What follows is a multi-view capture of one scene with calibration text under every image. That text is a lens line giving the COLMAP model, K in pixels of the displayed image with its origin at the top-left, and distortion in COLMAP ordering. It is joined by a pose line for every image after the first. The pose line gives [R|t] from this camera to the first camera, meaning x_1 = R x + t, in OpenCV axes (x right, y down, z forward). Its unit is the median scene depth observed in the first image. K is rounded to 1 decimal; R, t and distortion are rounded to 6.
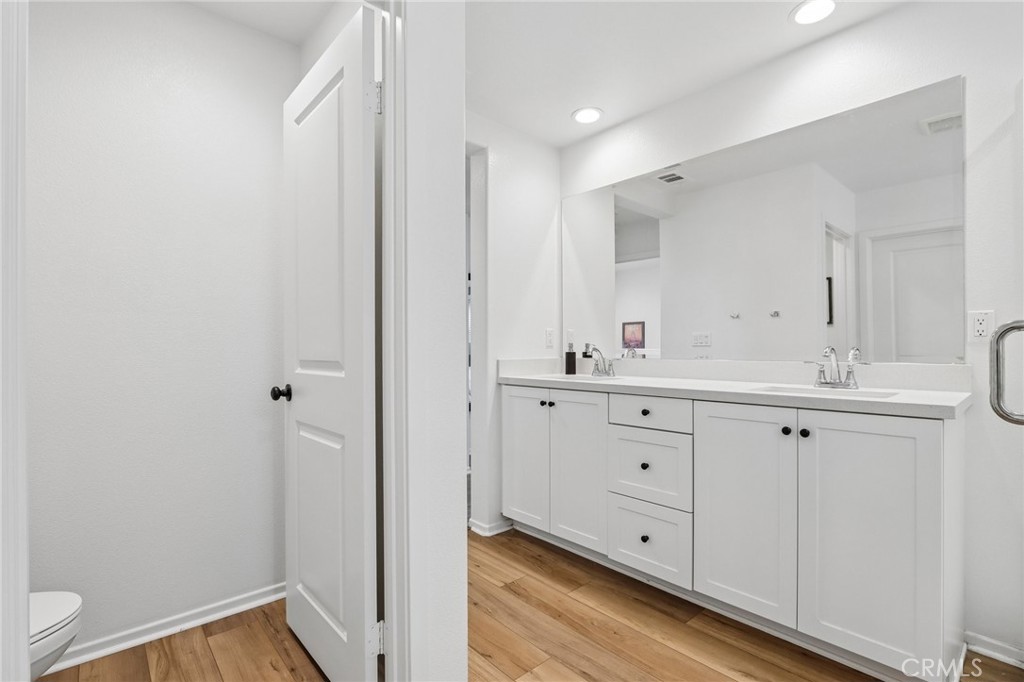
lens RADIAL K [[473.6, 0, 511.0], [0, 473.6, 352.5], [0, 0, 1]] dist [-0.017263, 0.000093]
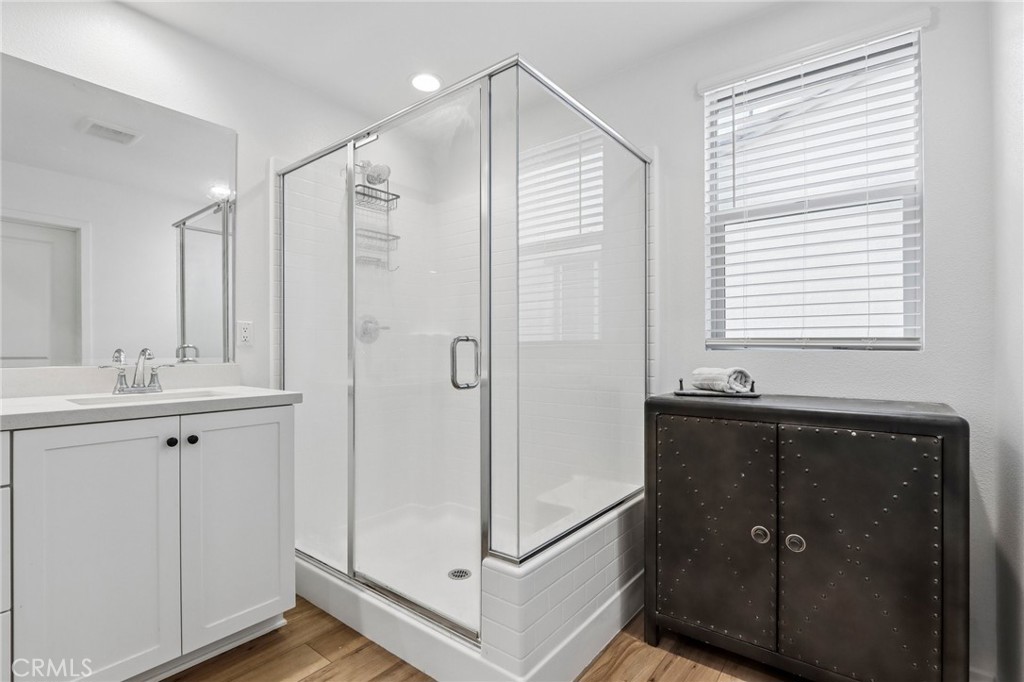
lens RADIAL K [[473.6, 0, 511.0], [0, 473.6, 352.5], [0, 0, 1]] dist [-0.017263, 0.000093]
pose [[-0.174227, -0.000515, 0.984705, -0.349096], [0.009631, 0.999951, 0.002227, 0.000103], [-0.984658, 0.009872, -0.174213, 0.441896]]
